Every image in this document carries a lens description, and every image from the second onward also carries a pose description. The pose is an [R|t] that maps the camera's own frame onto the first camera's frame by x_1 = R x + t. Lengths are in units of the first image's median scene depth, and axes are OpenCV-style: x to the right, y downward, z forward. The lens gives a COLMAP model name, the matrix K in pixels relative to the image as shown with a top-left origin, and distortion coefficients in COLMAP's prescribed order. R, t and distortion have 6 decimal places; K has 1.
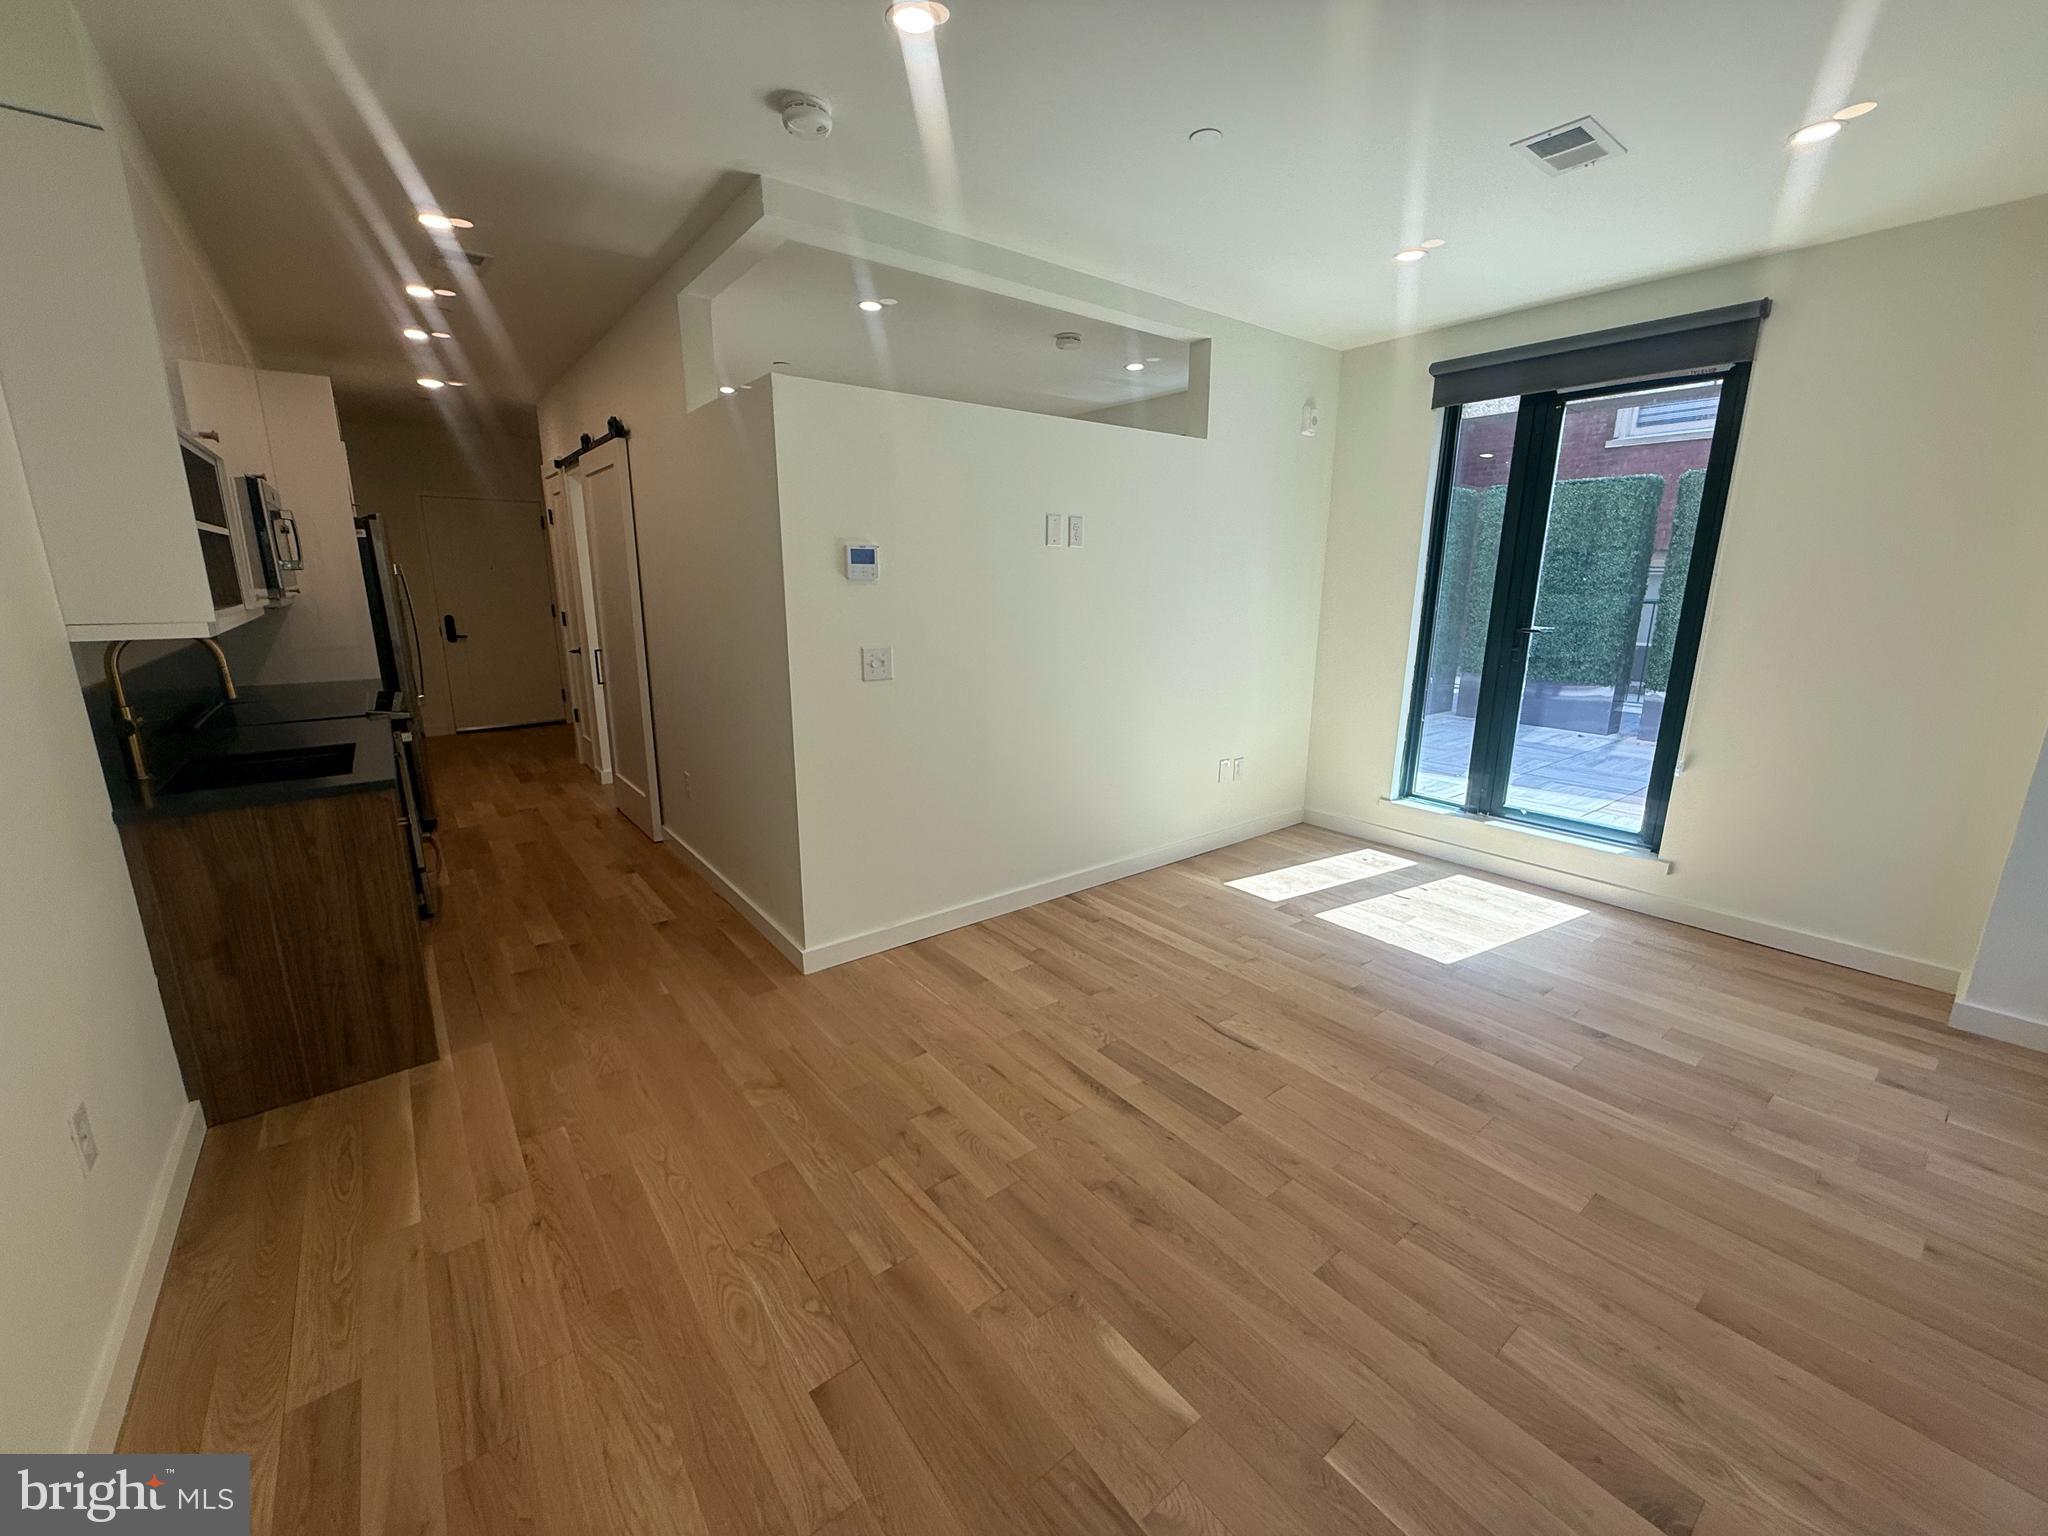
lens RADIAL K [[816.5, 0, 1021.8], [0, 816.5, 766.5], [0, 0, 1]] dist [0.000589, 0.000209]
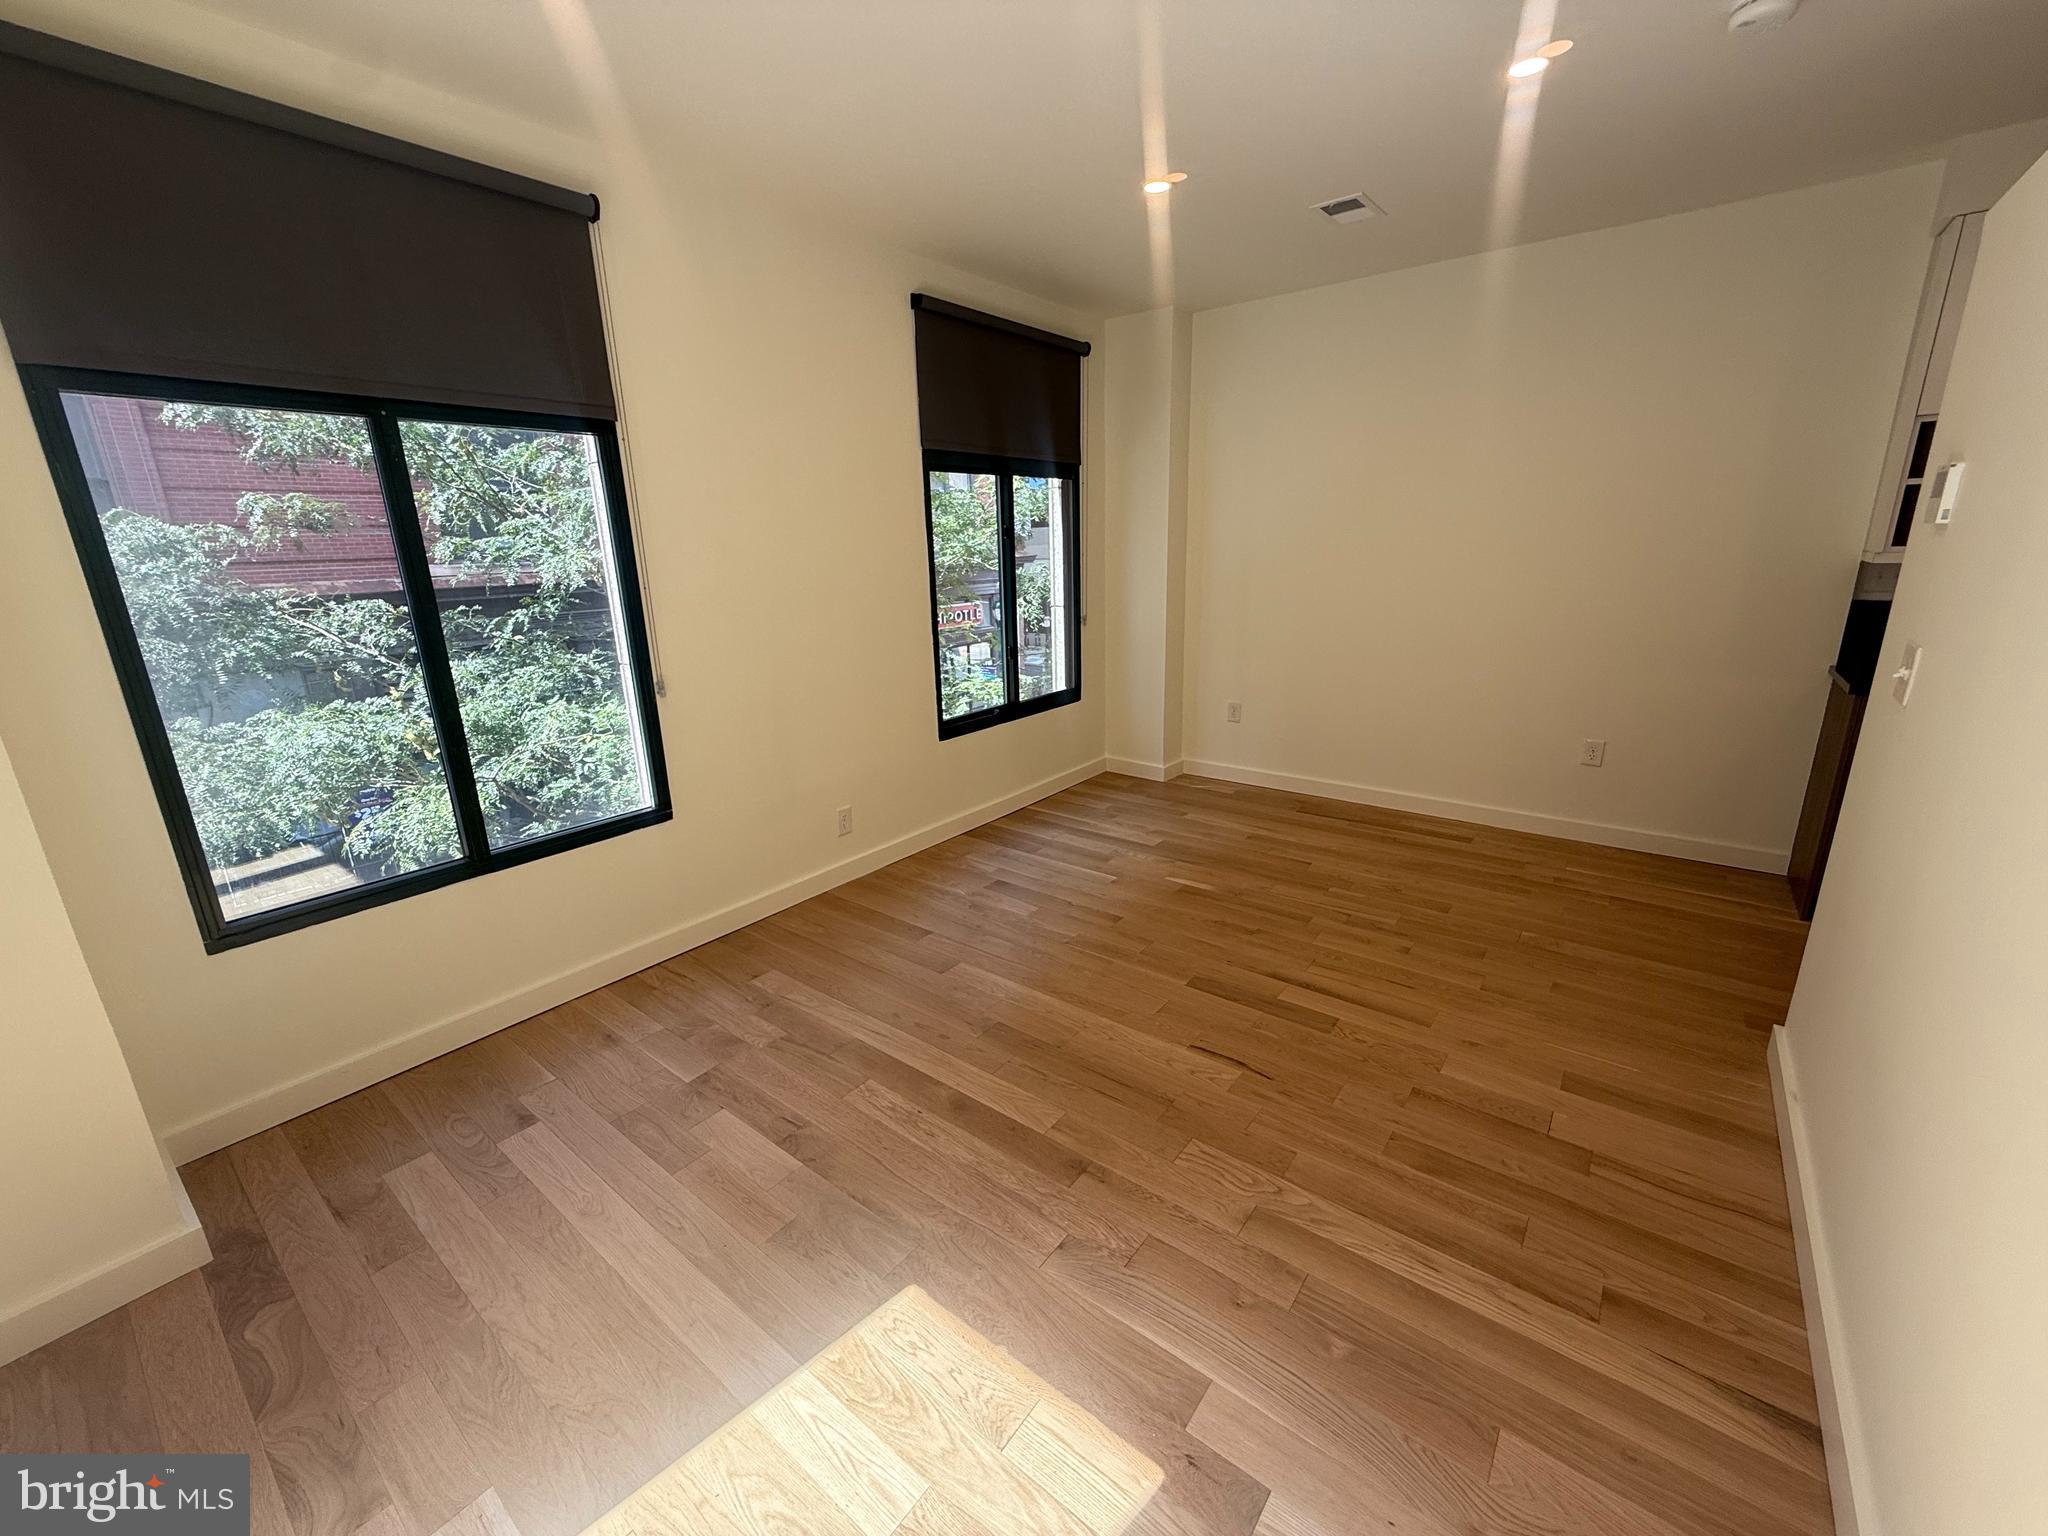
lens RADIAL K [[816.5, 0, 1021.8], [0, 816.5, 766.5], [0, 0, 1]] dist [0.000589, 0.000209]
pose [[-0.970215, 0.082296, -0.227837, 0.657410], [-0.036321, 0.880474, 0.472701, -0.368238], [0.239506, 0.466897, -0.851260, 1.589112]]
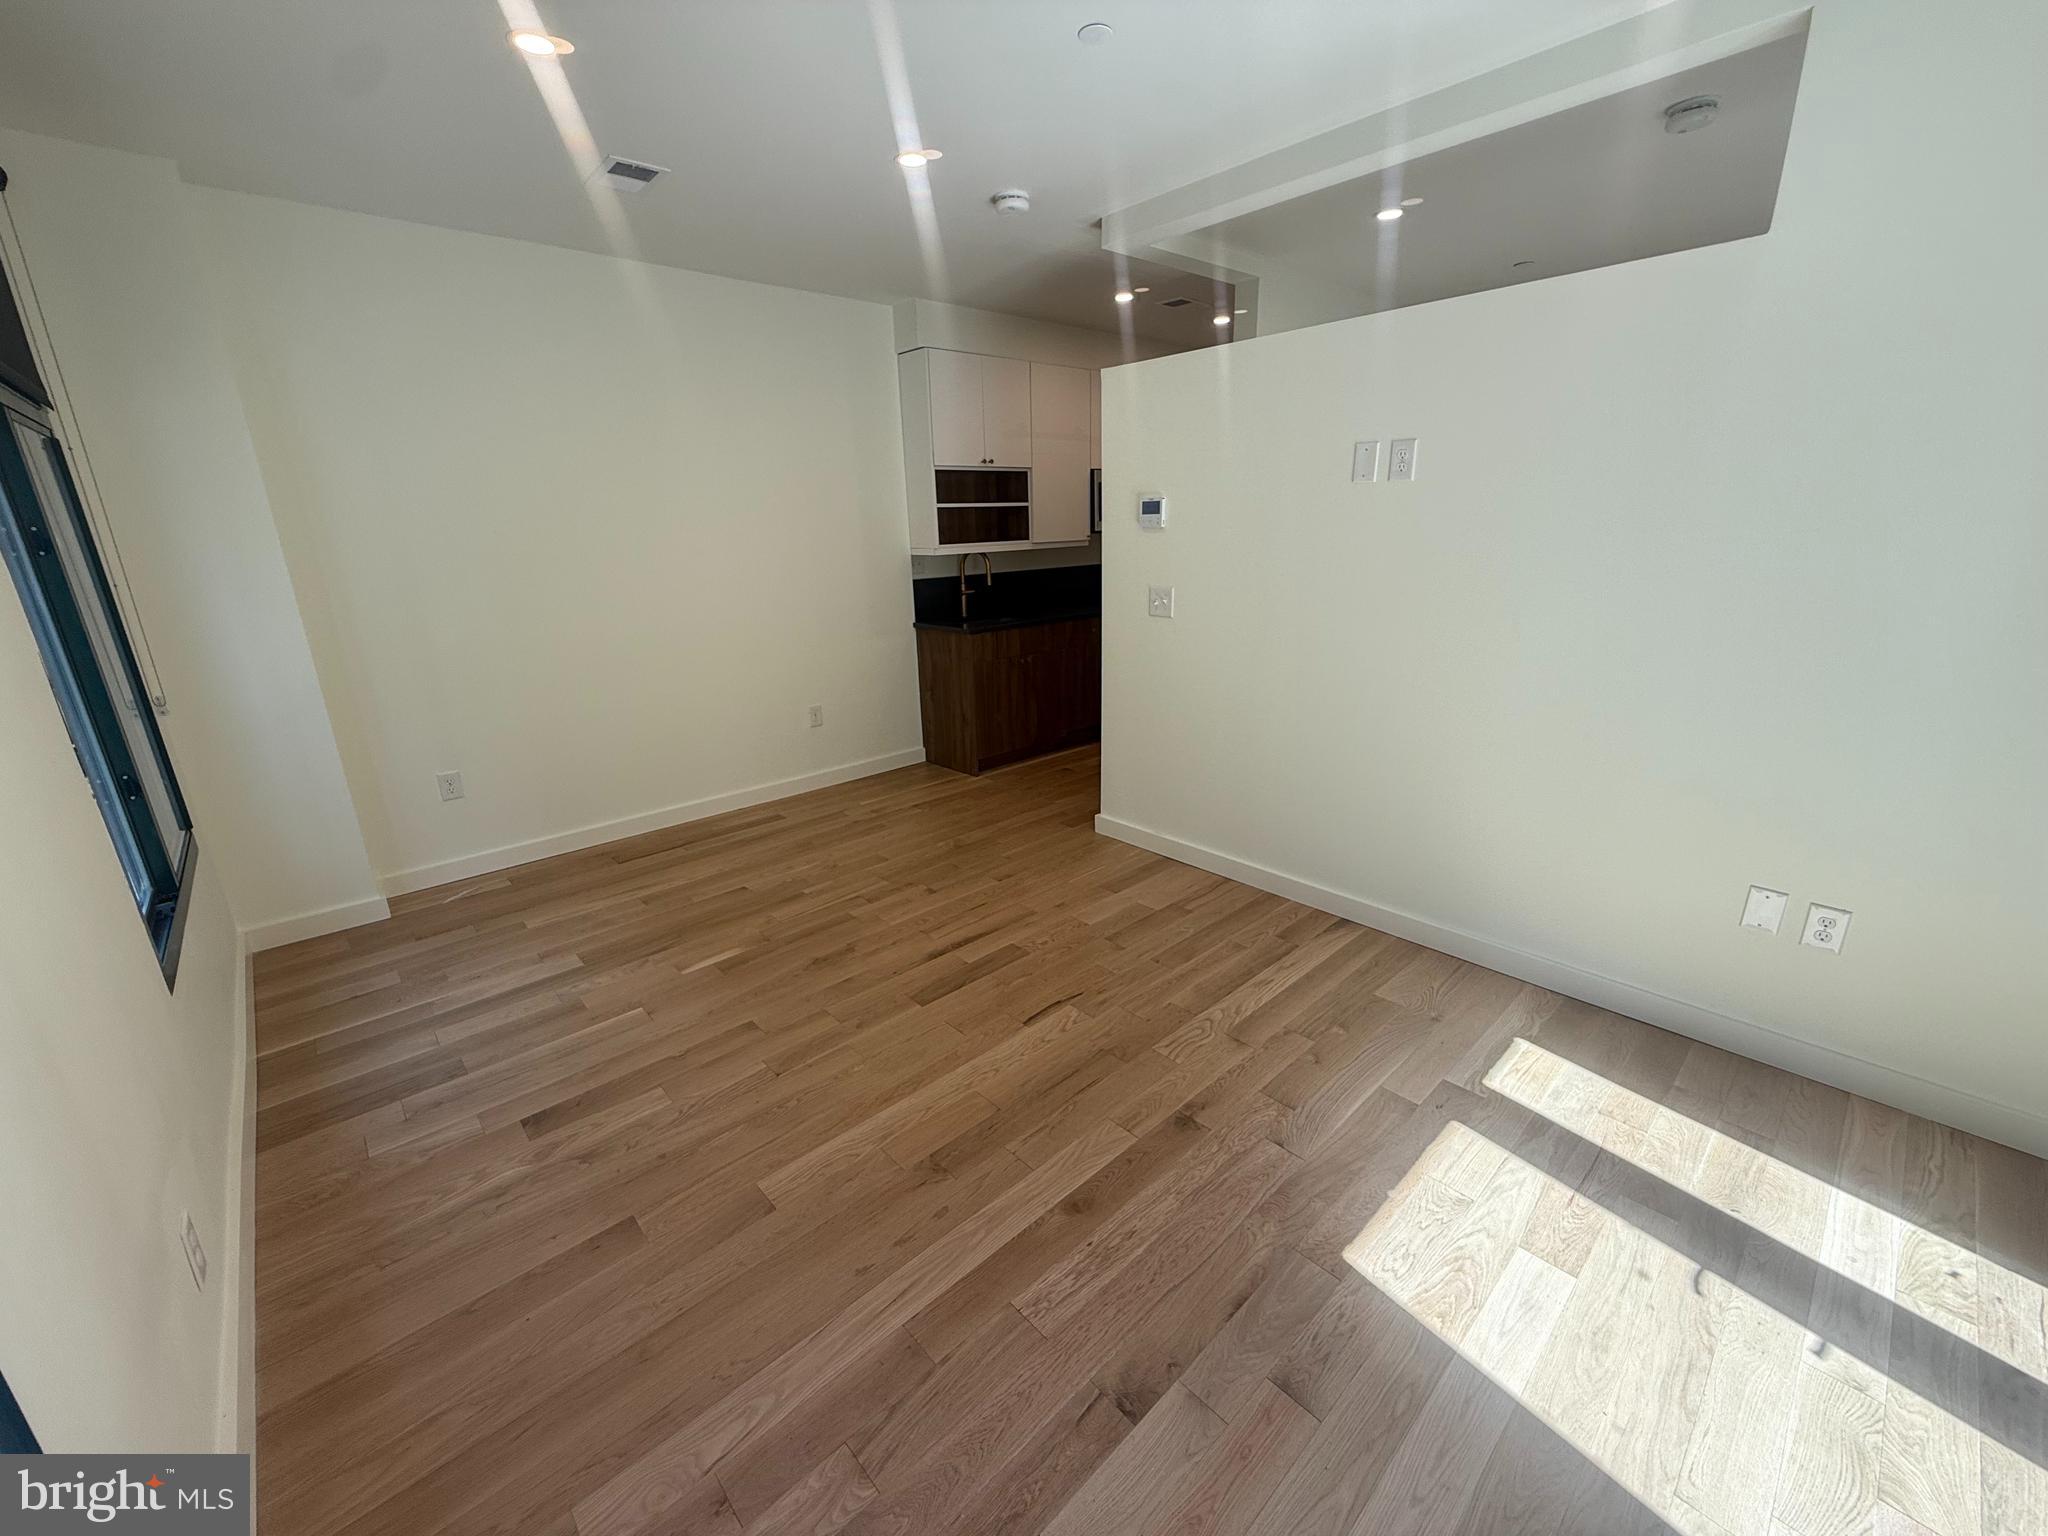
lens RADIAL K [[816.5, 0, 1021.8], [0, 816.5, 766.5], [0, 0, 1]] dist [0.000589, 0.000209]
pose [[0.075911, 0.282568, -0.956239, 1.123325], [-0.200767, 0.943697, 0.262924, -0.197135], [0.976693, 0.172022, 0.128367, 0.813162]]
